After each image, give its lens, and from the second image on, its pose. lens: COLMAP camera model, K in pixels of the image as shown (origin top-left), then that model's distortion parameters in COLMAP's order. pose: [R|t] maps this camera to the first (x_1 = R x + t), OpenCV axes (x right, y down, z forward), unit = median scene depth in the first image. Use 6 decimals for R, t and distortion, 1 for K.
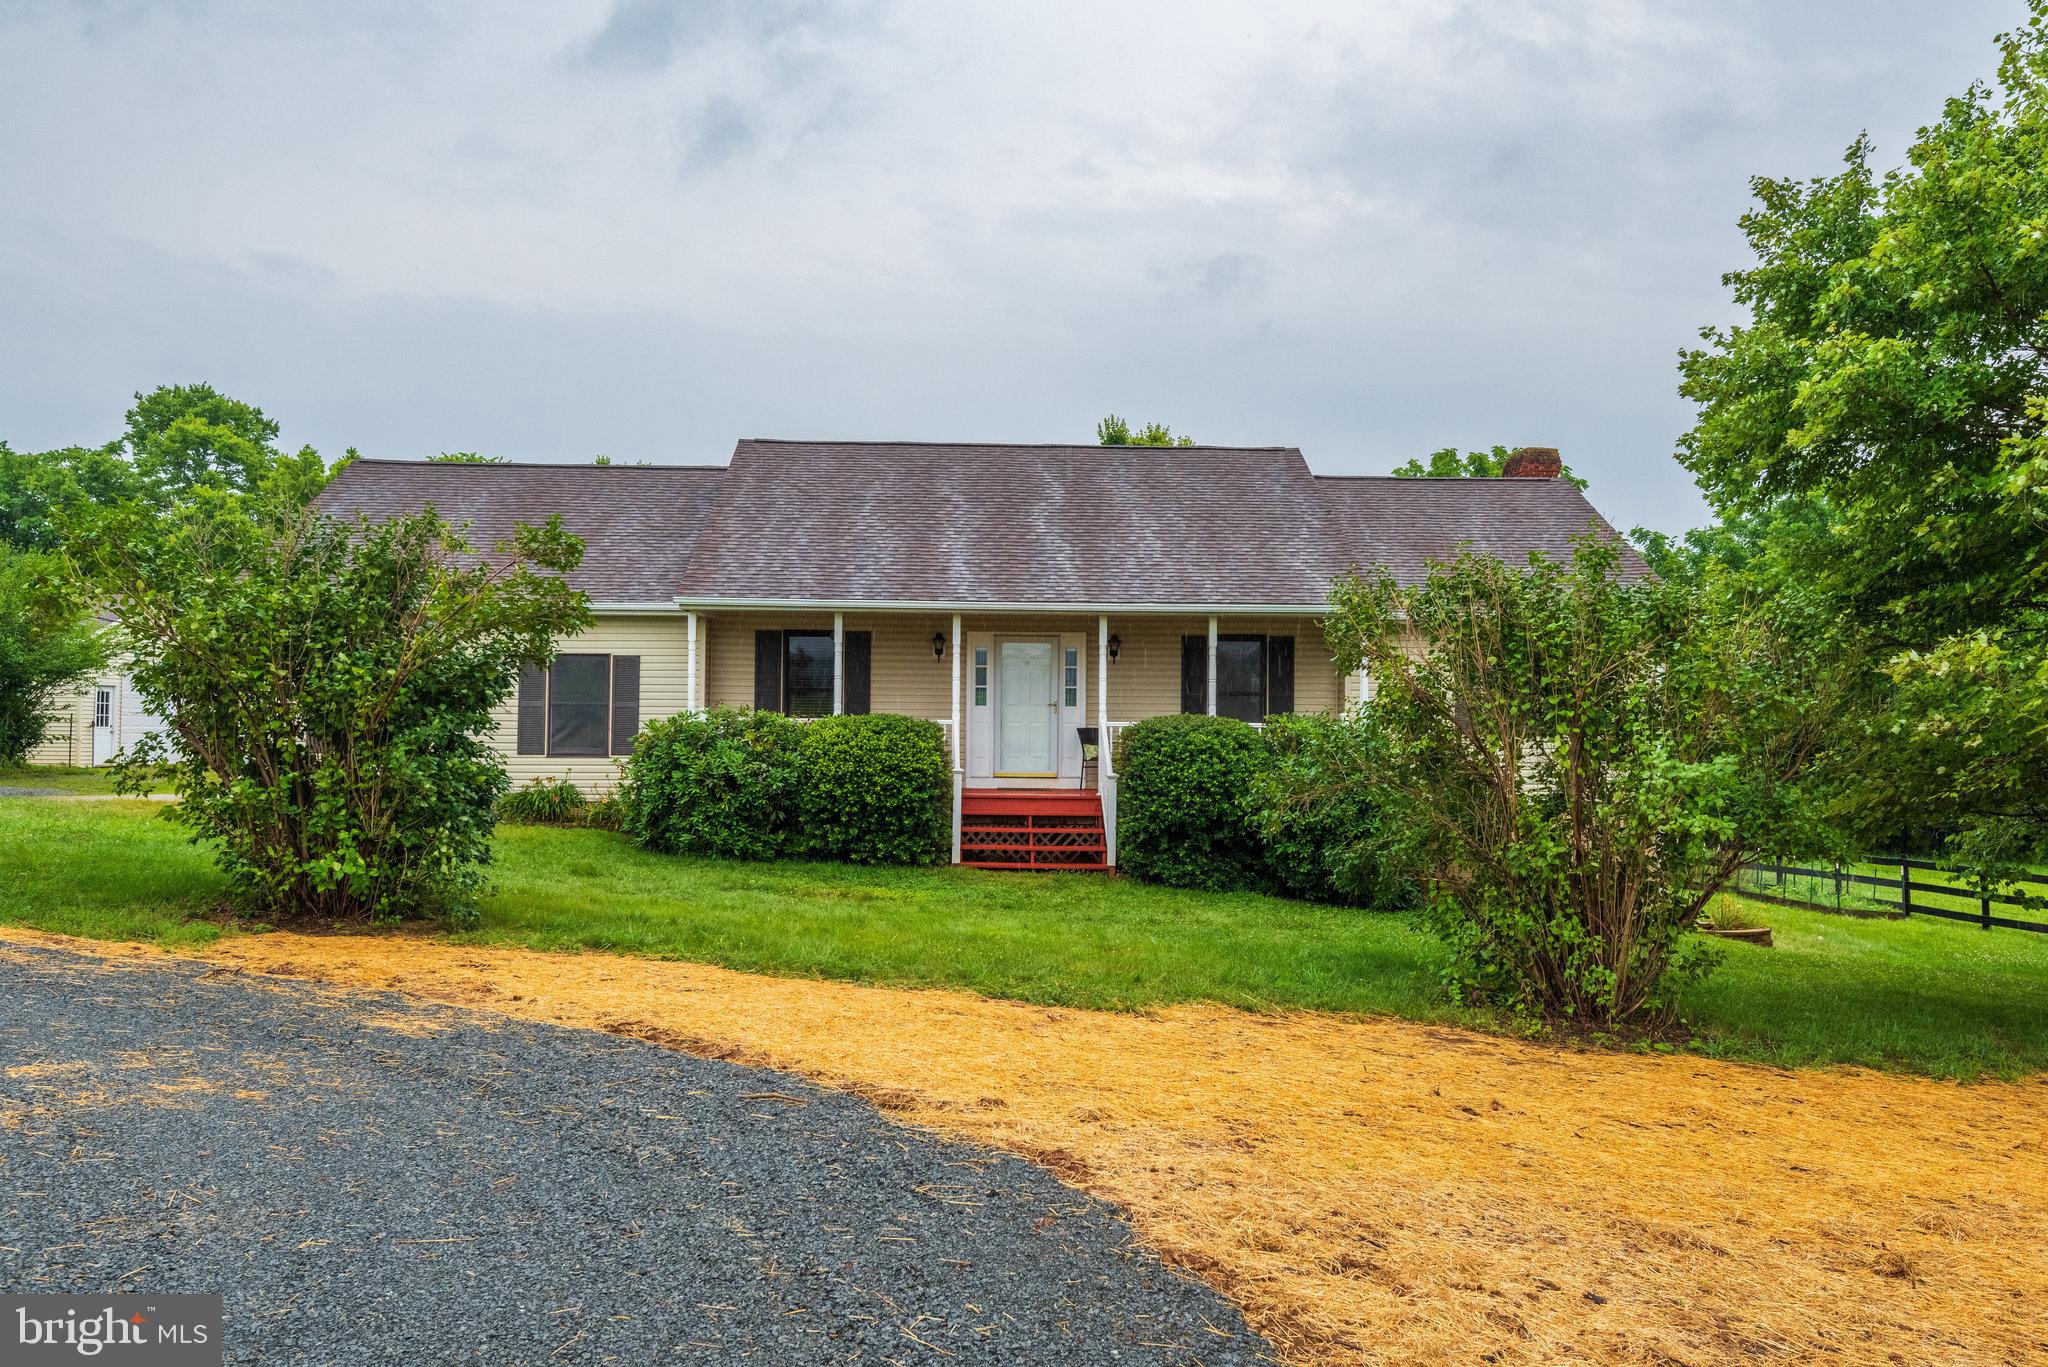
lens RADIAL K [[1557.4, 0, 1043.2], [0, 1557.4, 683.3], [0, 0, 1]] dist [0.014268, 0.007614]
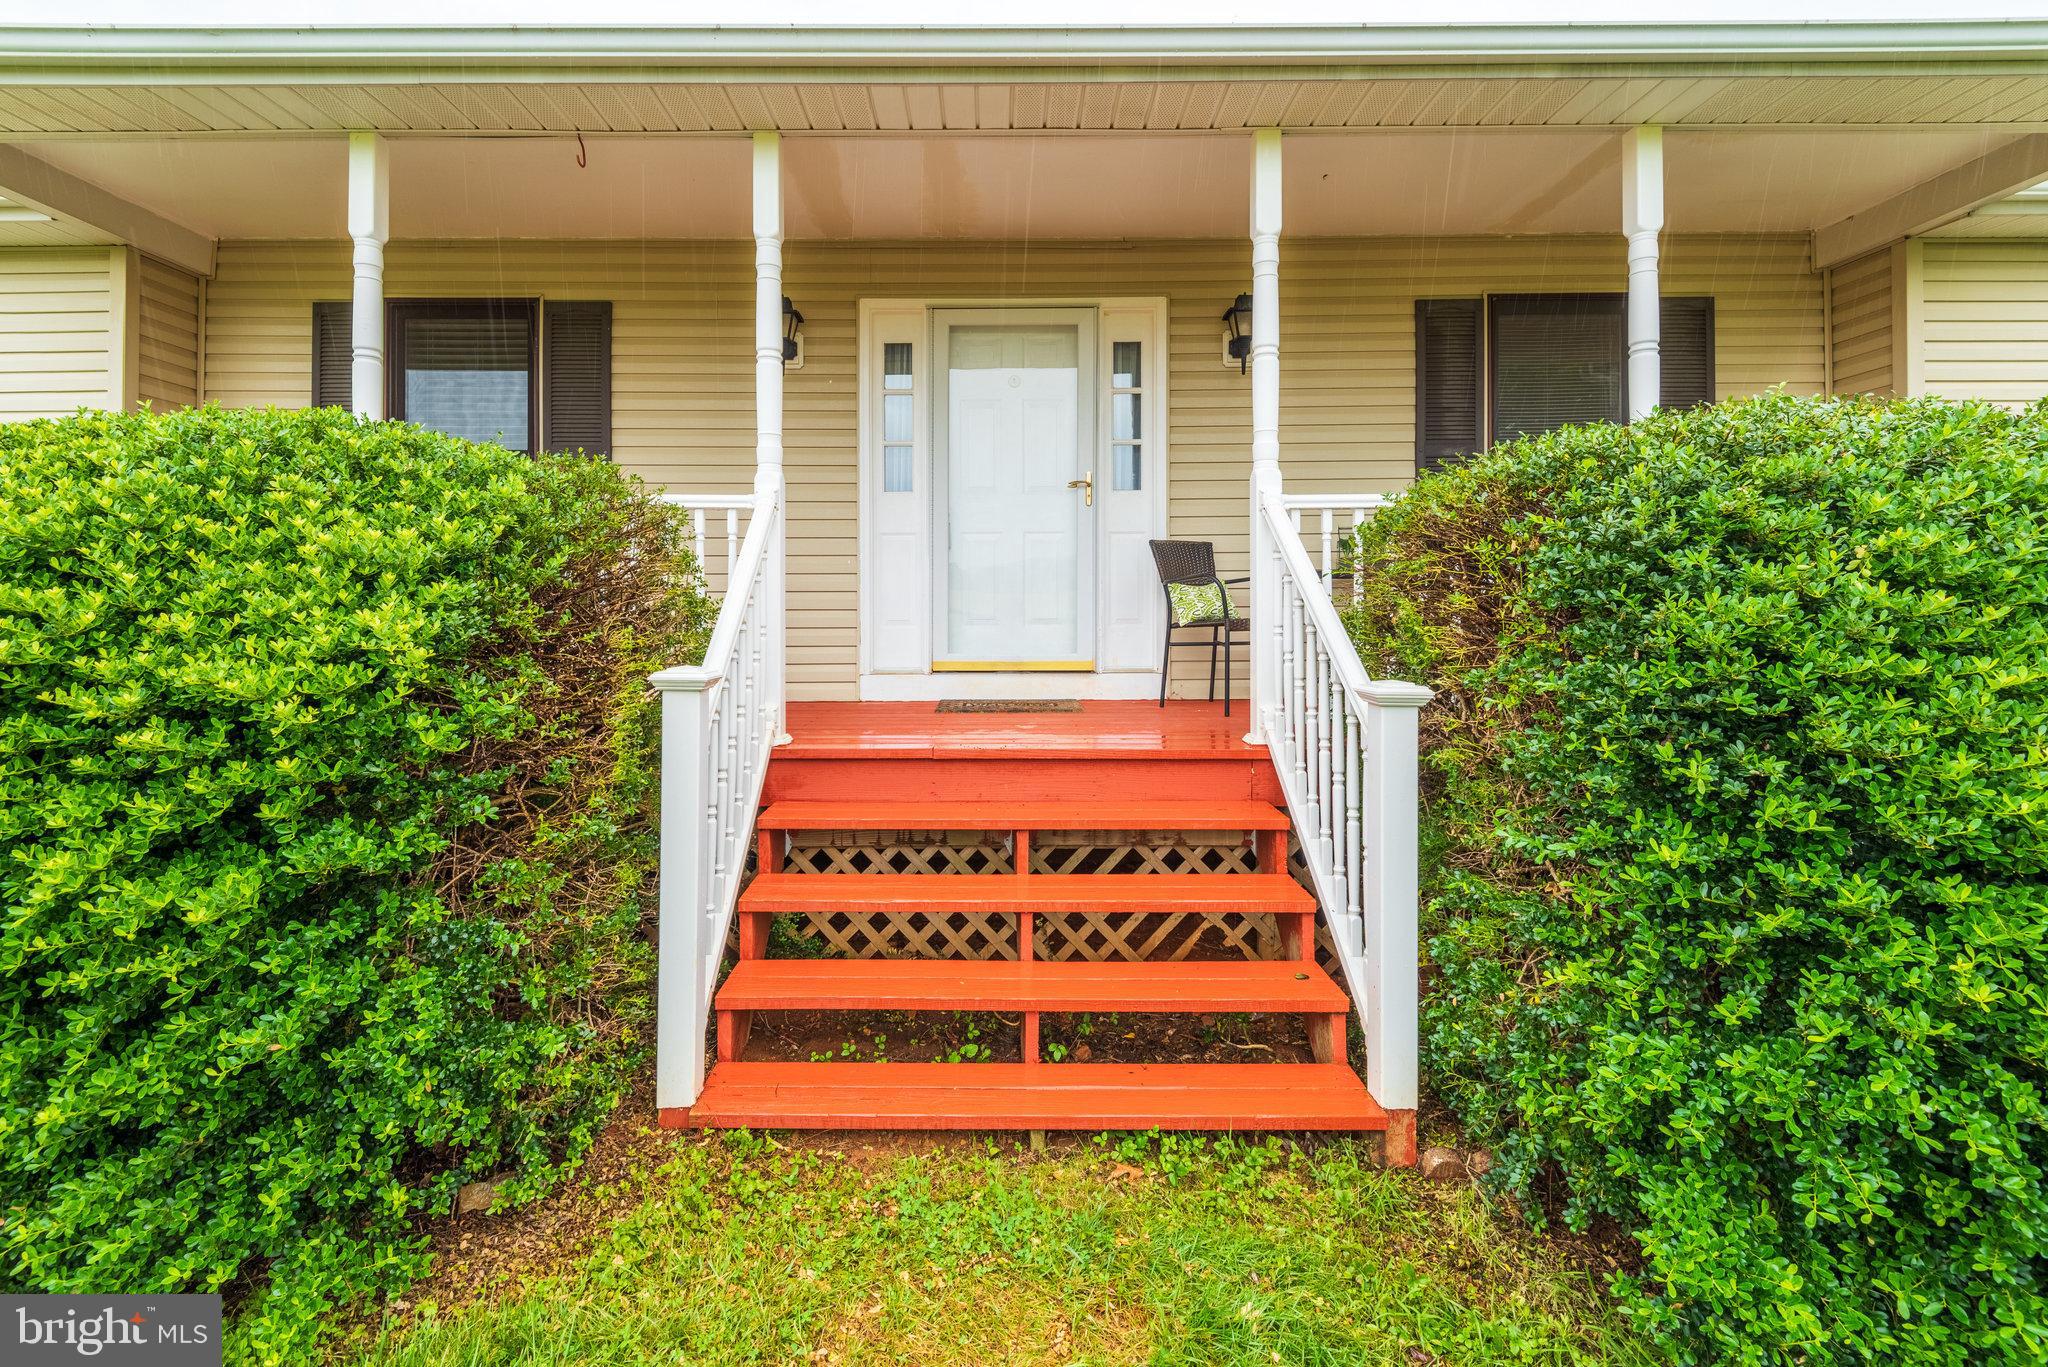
lens RADIAL K [[1004.2, 0, 1031.1], [0, 1004.2, 677.8], [0, 0, 1]] dist [0.000170, -0.009490]
pose [[0.999898, -0.002889, -0.013979, -0.004974], [0.004207, 0.995448, 0.095214, 0.040965], [0.013640, -0.095263, 0.995359, 0.822672]]
